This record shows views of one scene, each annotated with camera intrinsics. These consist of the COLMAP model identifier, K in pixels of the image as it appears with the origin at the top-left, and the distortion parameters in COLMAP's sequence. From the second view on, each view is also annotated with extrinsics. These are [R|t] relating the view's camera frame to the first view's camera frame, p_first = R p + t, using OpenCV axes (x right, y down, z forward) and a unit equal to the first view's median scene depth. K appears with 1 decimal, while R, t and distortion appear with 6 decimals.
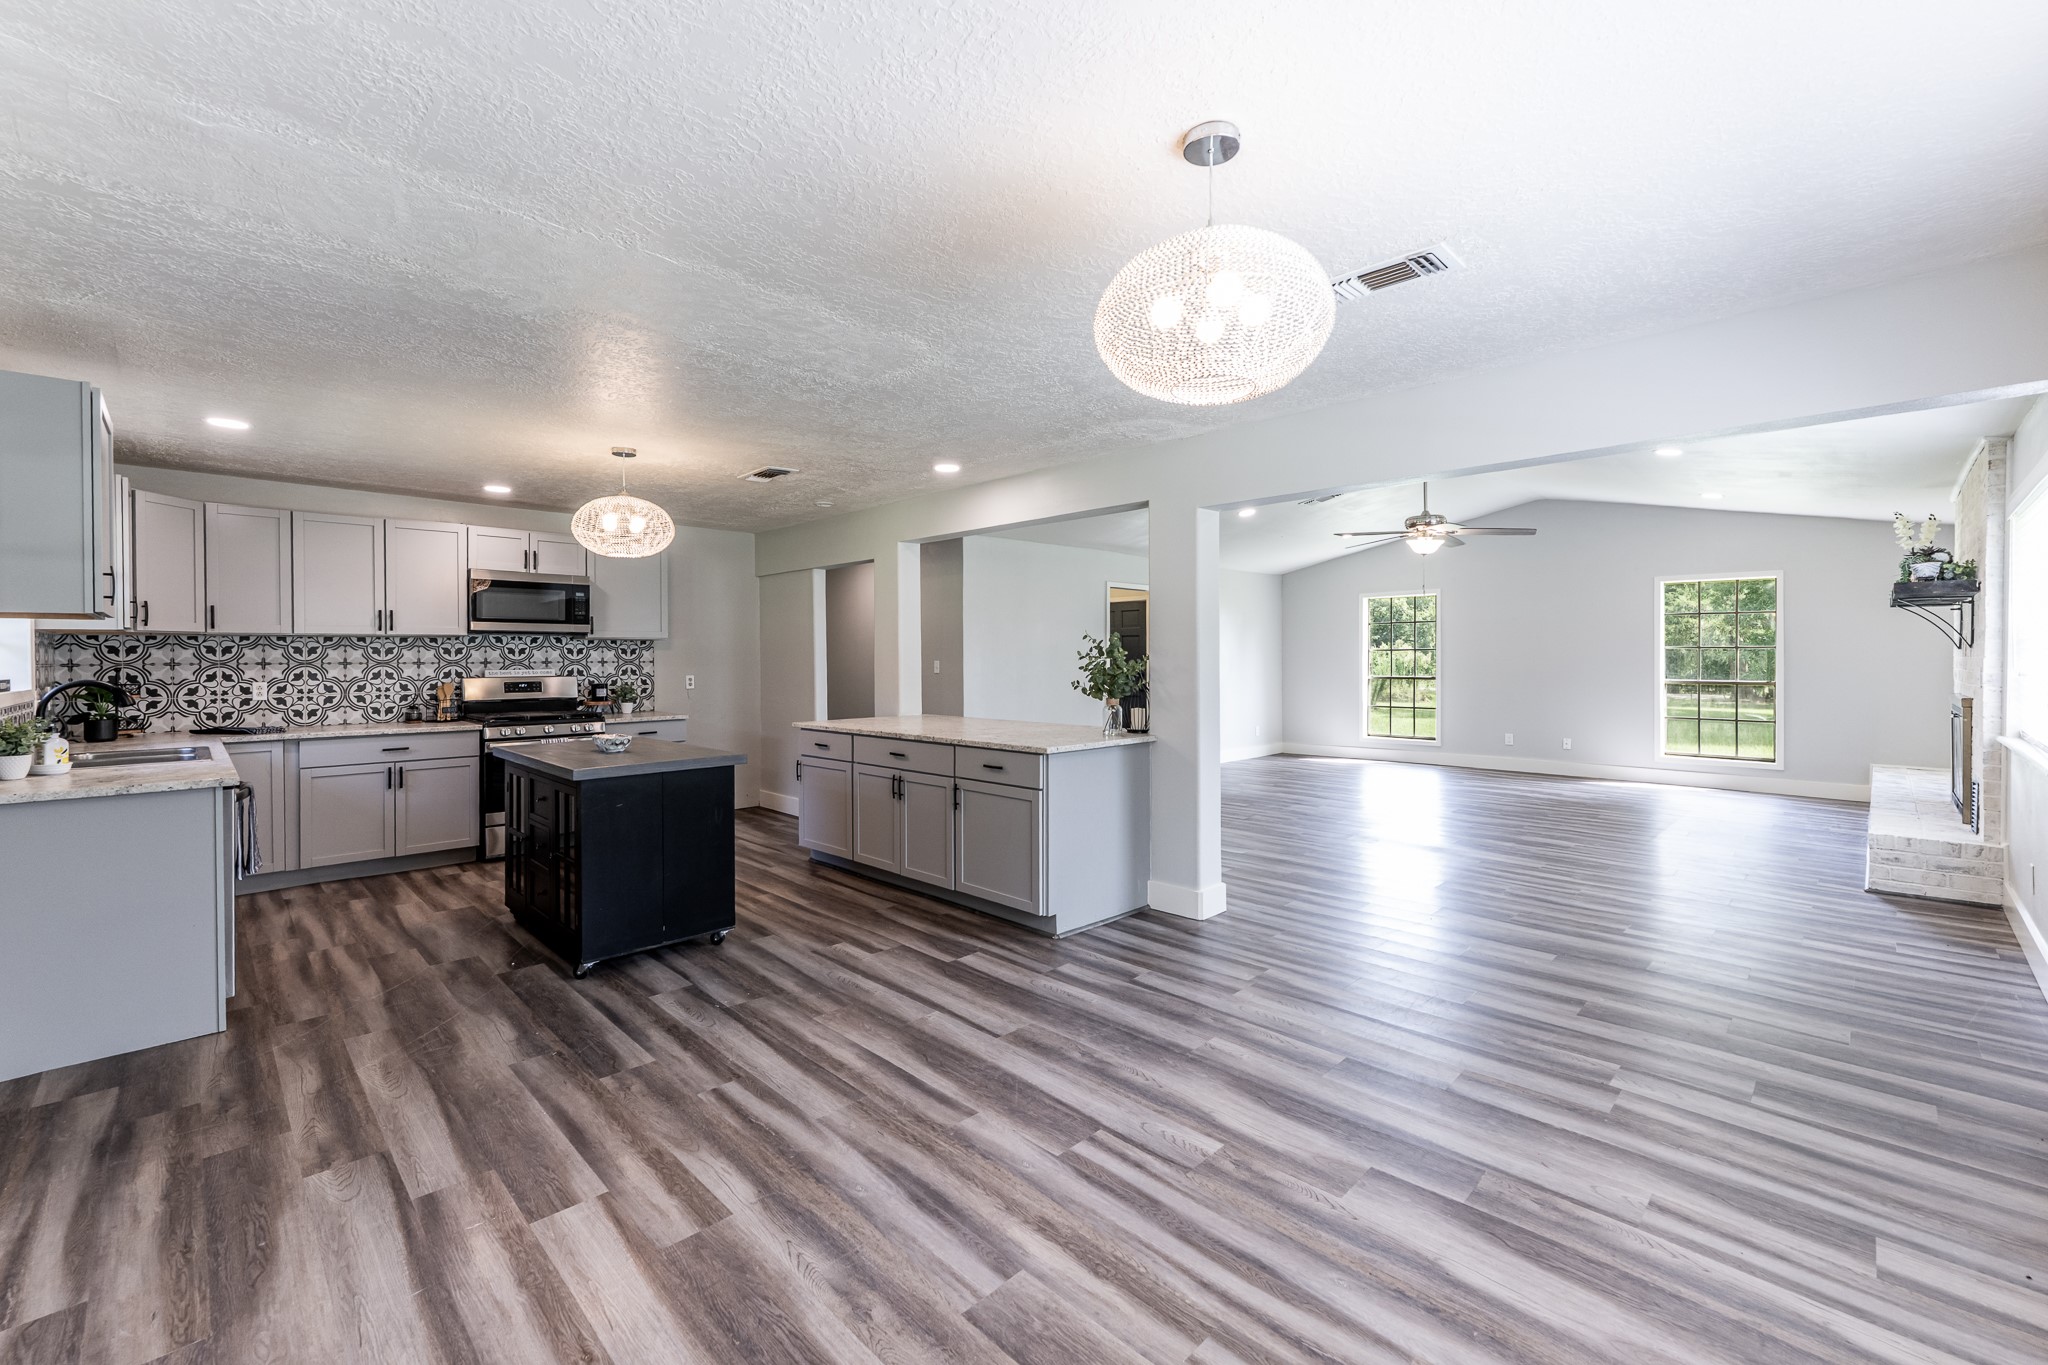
lens RADIAL K [[798.2, 0, 1019.2], [0, 798.2, 664.6], [0, 0, 1]] dist [0.001649, 0.000391]
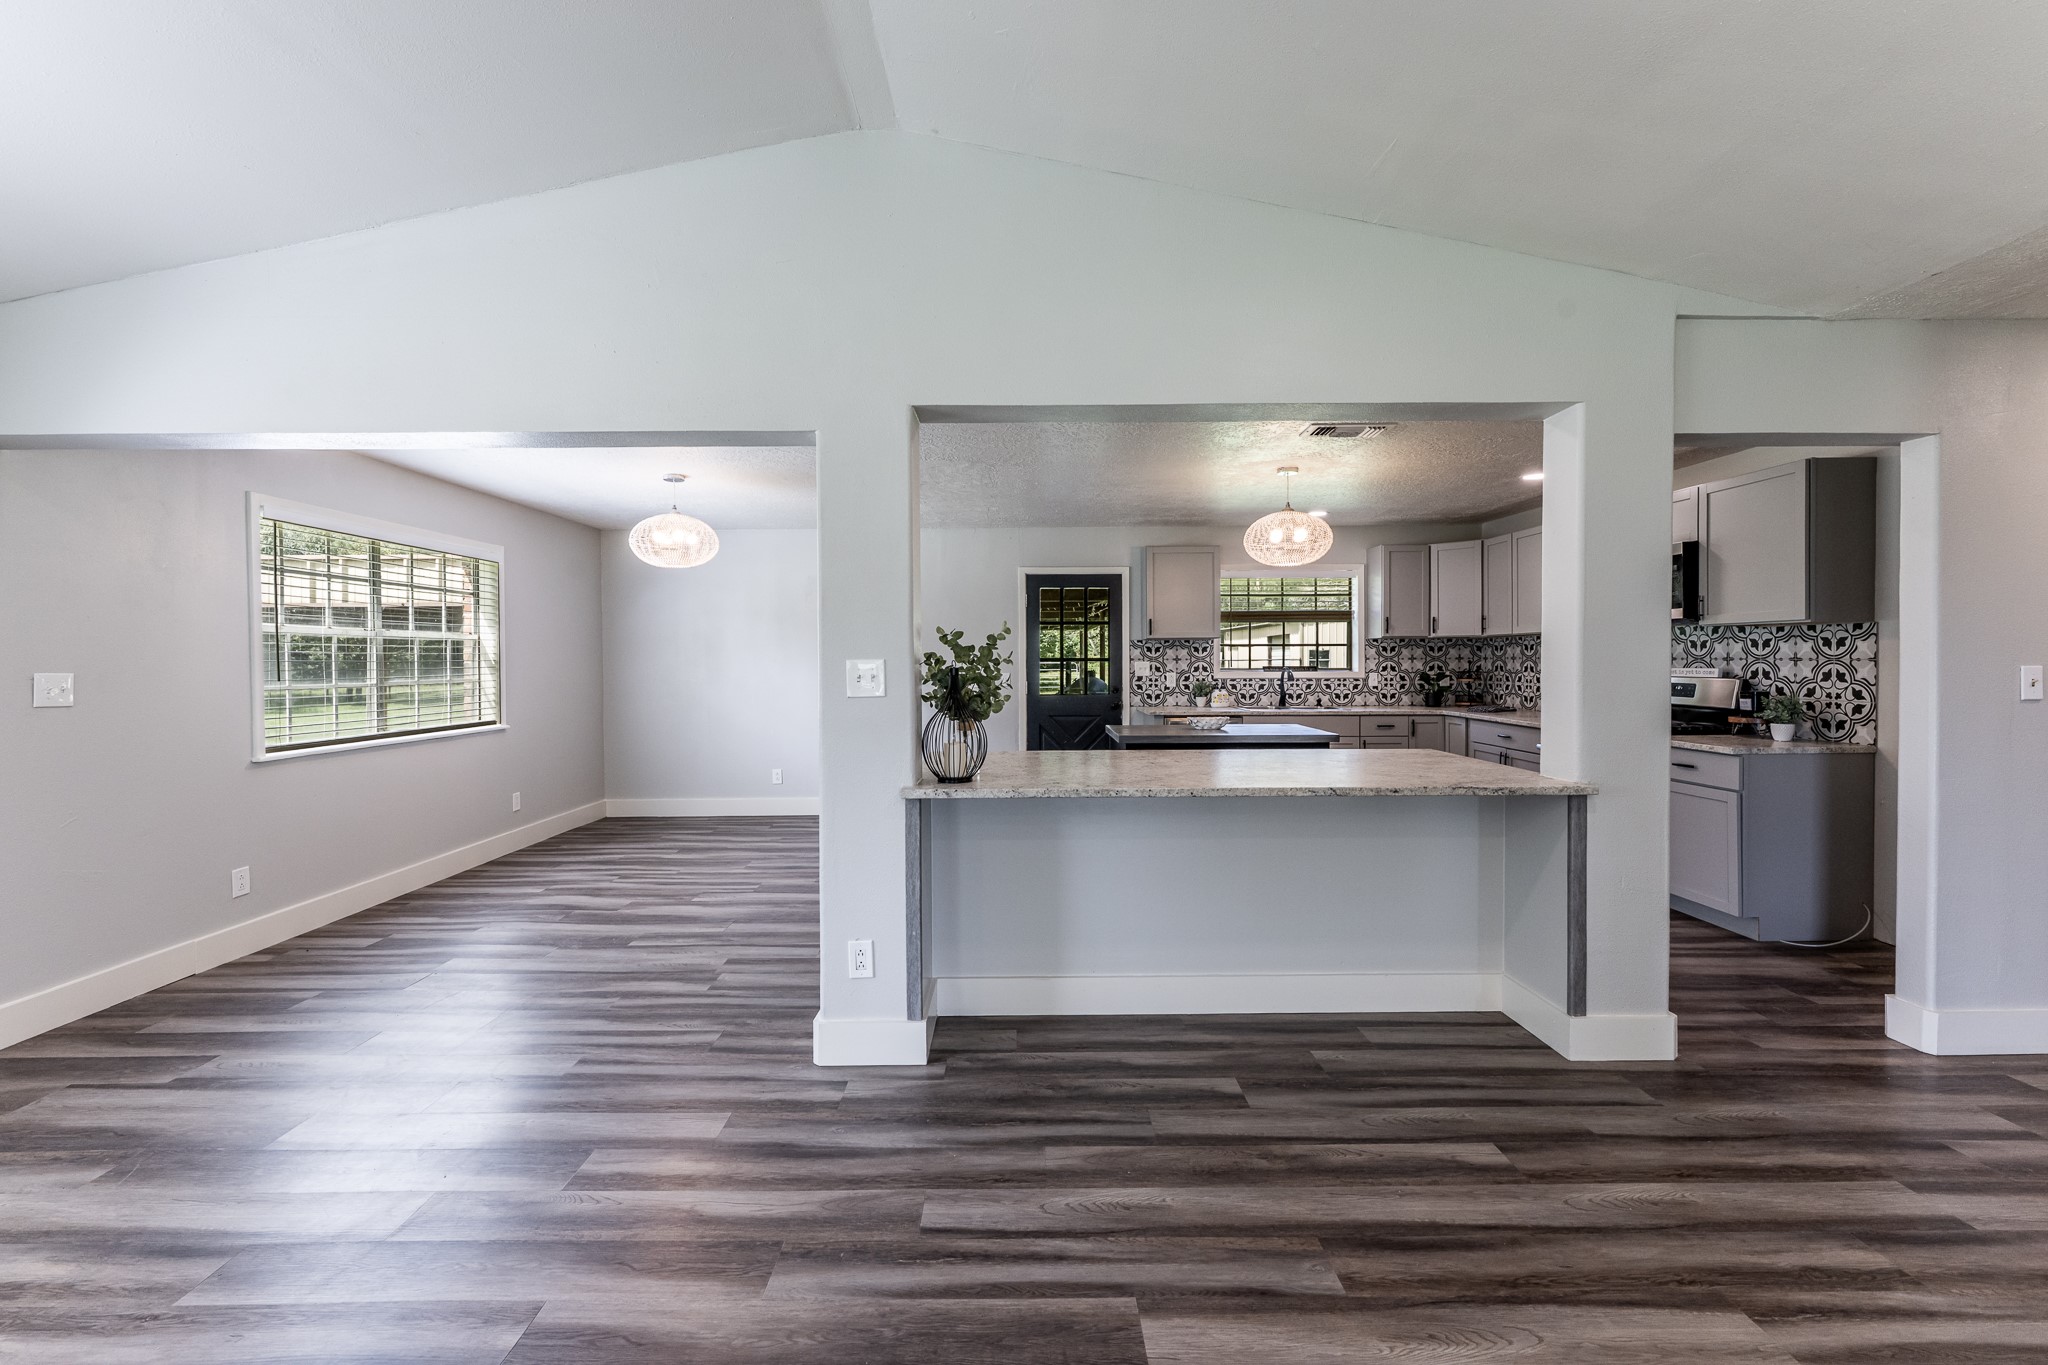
lens RADIAL K [[798.2, 0, 1019.2], [0, 798.2, 664.6], [0, 0, 1]] dist [0.001649, 0.000391]
pose [[-0.675471, 0.014984, -0.737234, 0.469063], [0.002669, 0.999837, 0.017876, -0.014828], [0.737382, 0.010107, -0.675401, 1.183558]]
